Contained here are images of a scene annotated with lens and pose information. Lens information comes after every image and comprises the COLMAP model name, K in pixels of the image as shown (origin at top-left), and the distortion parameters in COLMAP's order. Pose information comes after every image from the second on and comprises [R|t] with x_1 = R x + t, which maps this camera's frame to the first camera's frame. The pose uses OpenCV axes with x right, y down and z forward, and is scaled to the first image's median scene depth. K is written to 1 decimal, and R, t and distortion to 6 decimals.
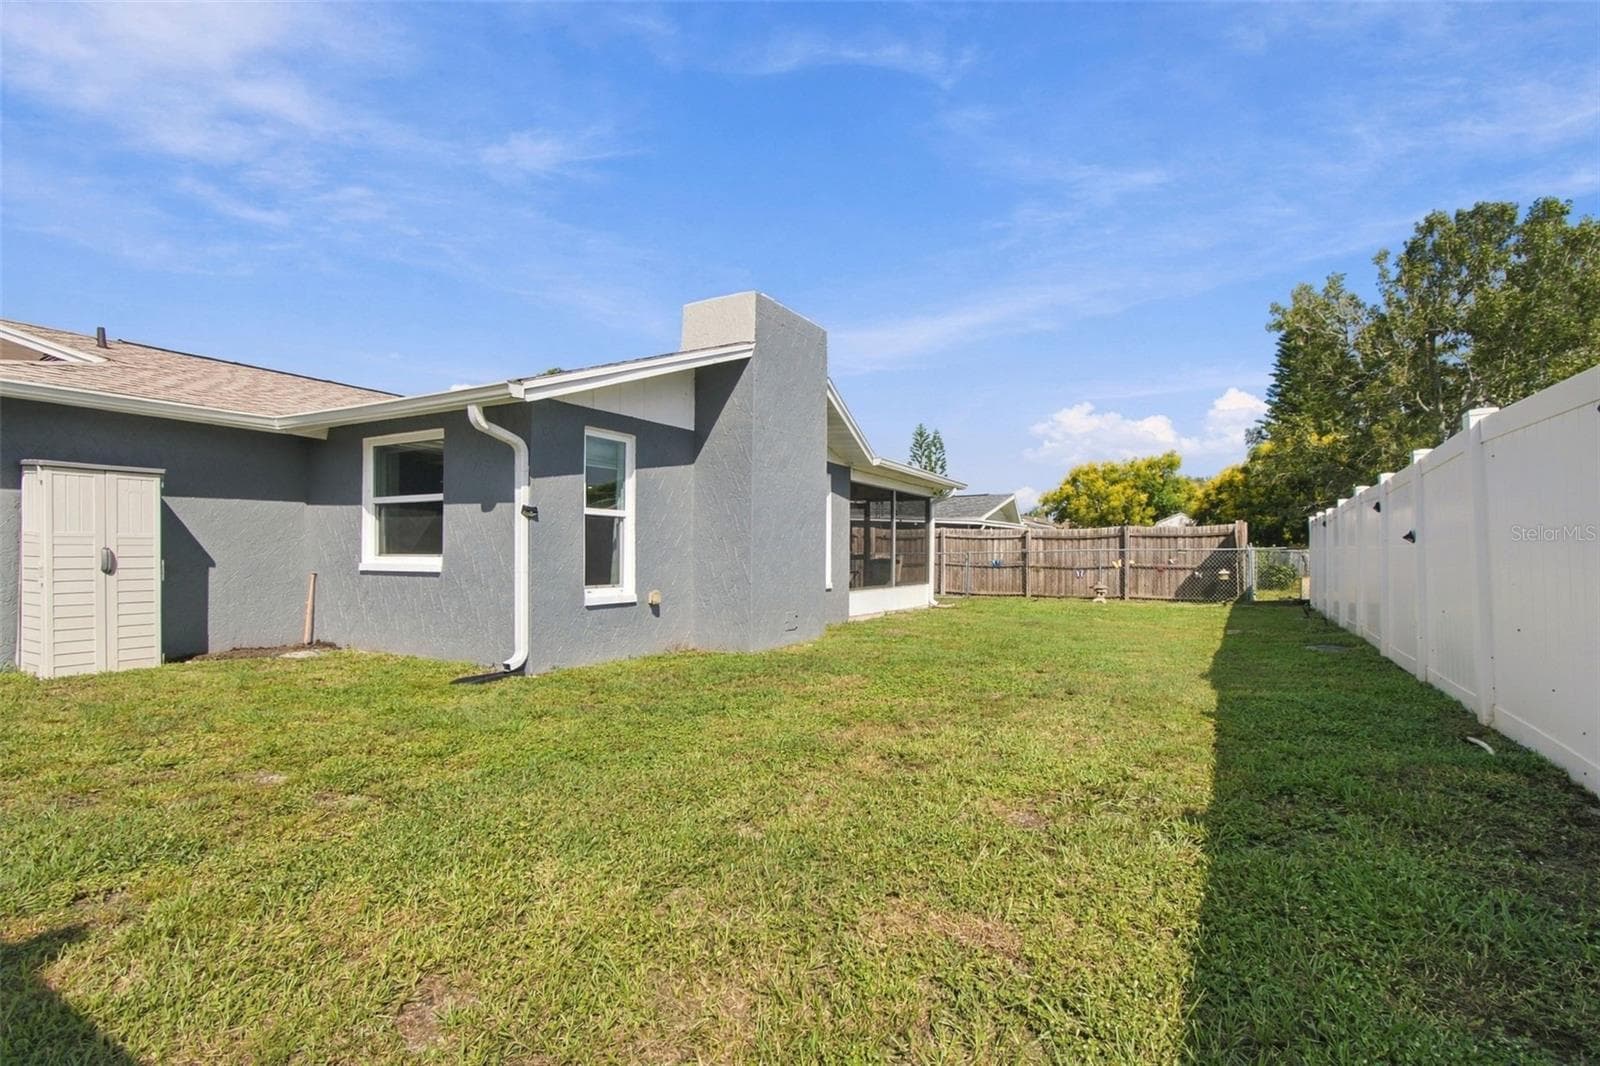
lens RADIAL K [[743.3, 0, 815.2], [0, 743.3, 552.3], [0, 0, 1]] dist [0.002137, 0.000929]
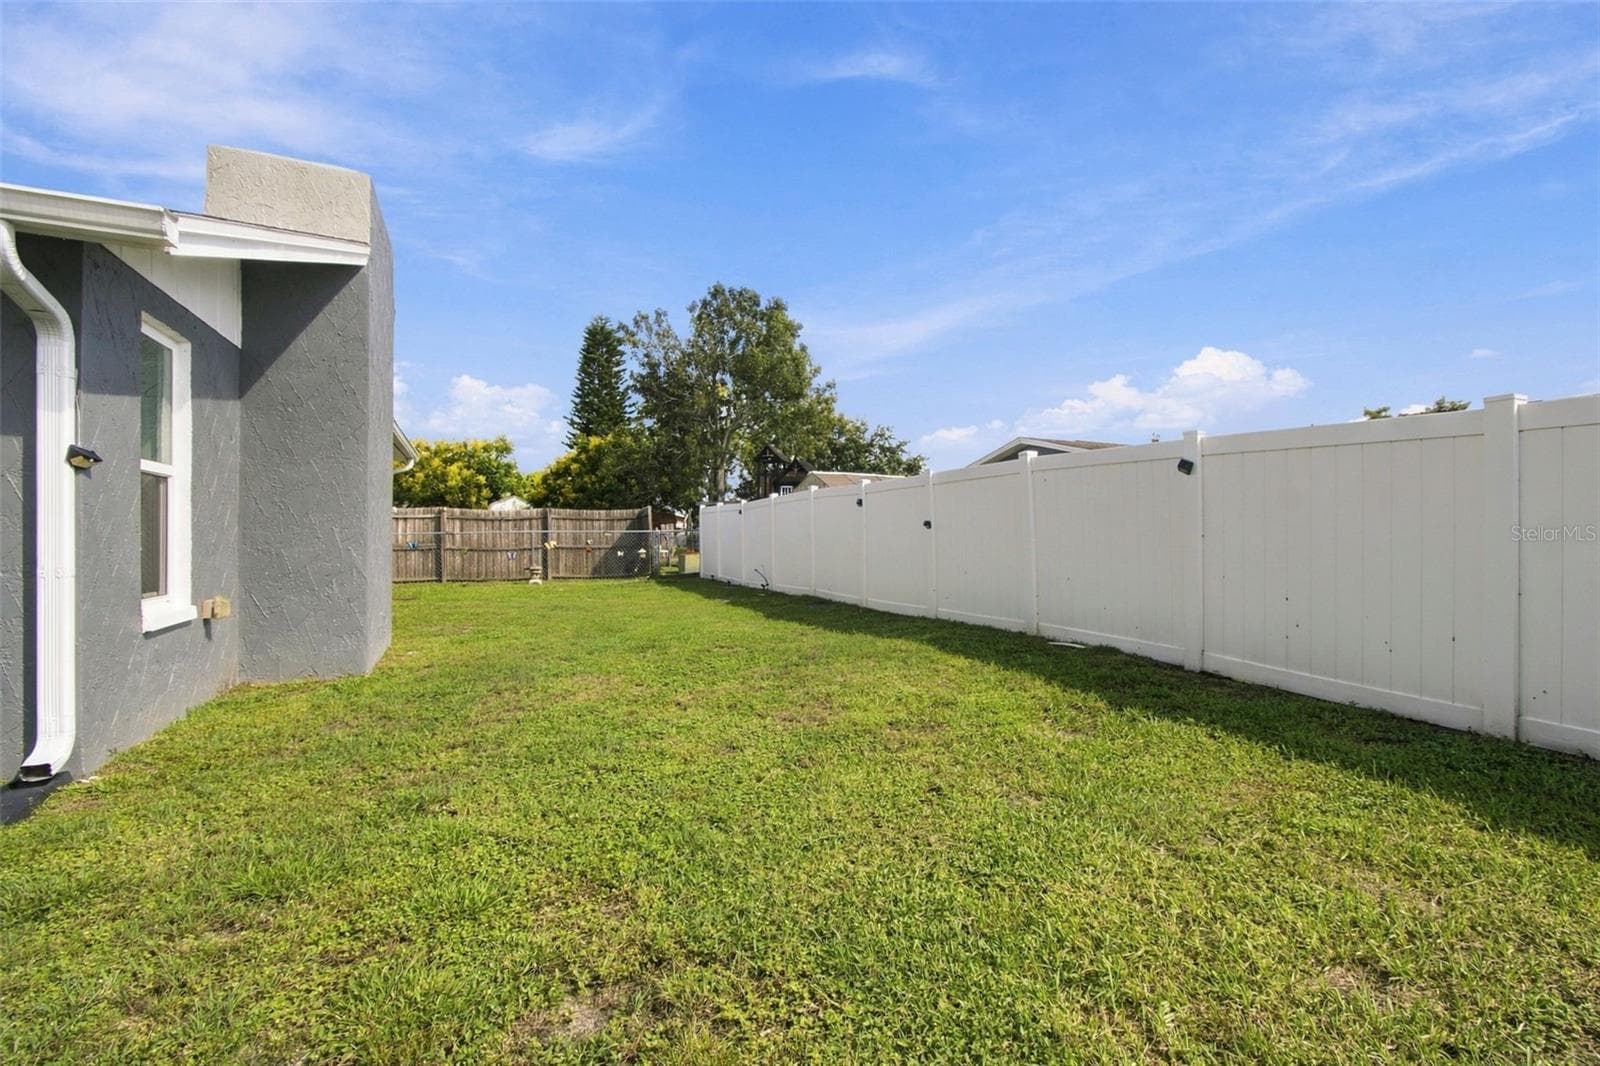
lens RADIAL K [[728.5, 0, 806.8], [0, 728.5, 527.6], [0, 0, 1]] dist [-0.000009, 0.000155]
pose [[0.589562, 0.005928, 0.807701, -0.187514], [0.000093, 0.999973, -0.007407, -0.001122], [-0.807723, 0.004442, 0.589545, 0.113337]]
